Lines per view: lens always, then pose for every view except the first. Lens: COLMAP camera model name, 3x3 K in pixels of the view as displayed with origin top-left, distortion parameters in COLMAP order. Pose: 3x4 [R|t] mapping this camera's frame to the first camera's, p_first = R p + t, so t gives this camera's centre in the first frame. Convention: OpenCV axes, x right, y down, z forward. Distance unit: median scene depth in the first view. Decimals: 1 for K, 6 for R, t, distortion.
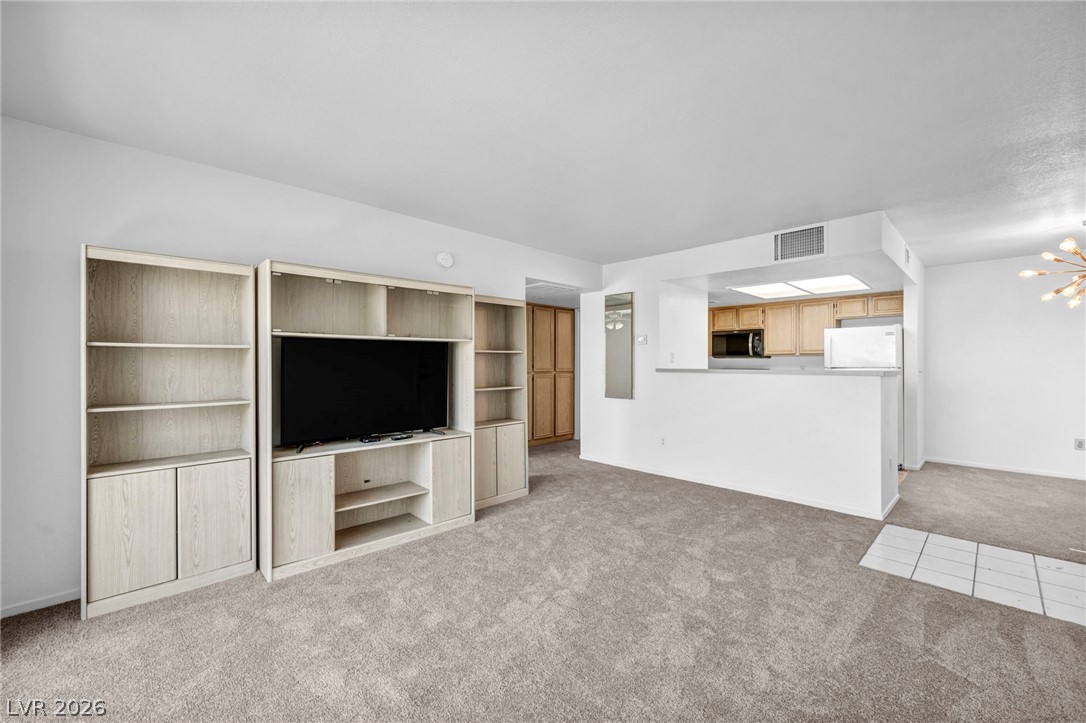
lens RADIAL K [[432.3, 0, 543.0], [0, 432.3, 361.5], [0, 0, 1]] dist [0.000807, -0.000085]
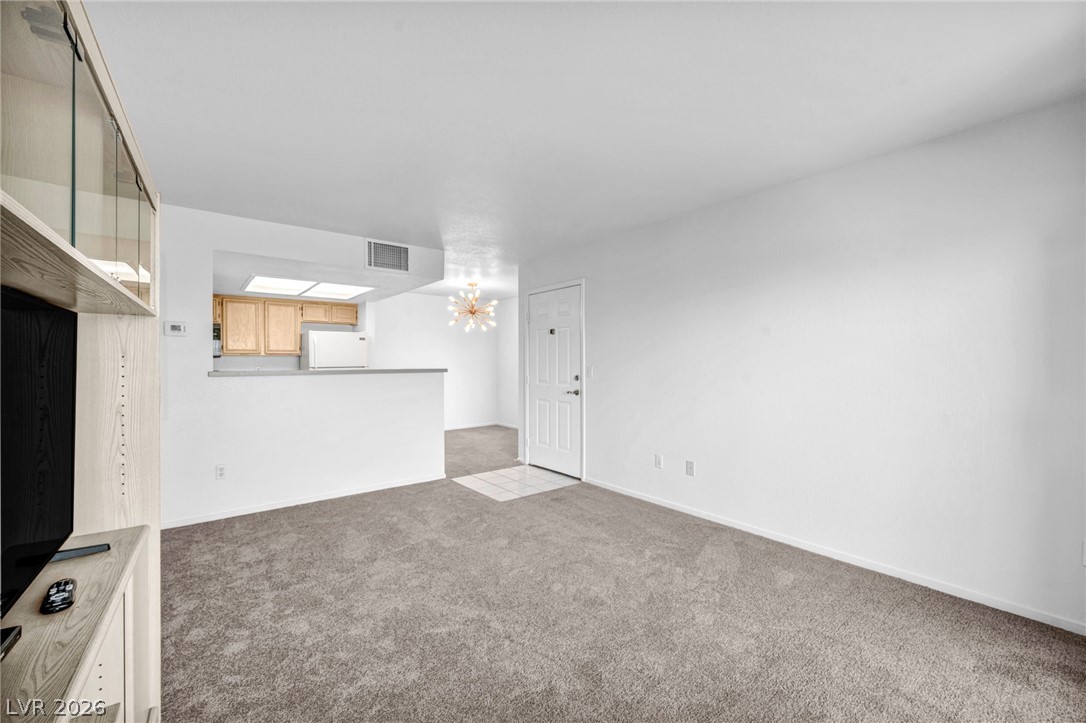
lens RADIAL K [[432.3, 0, 543.0], [0, 432.3, 361.5], [0, 0, 1]] dist [0.000807, -0.000085]
pose [[0.120096, 0.000476, 0.992762, -0.486551], [0.000502, 1.000000, -0.000540, 0.000590], [-0.992762, 0.000563, 0.120095, 0.482279]]
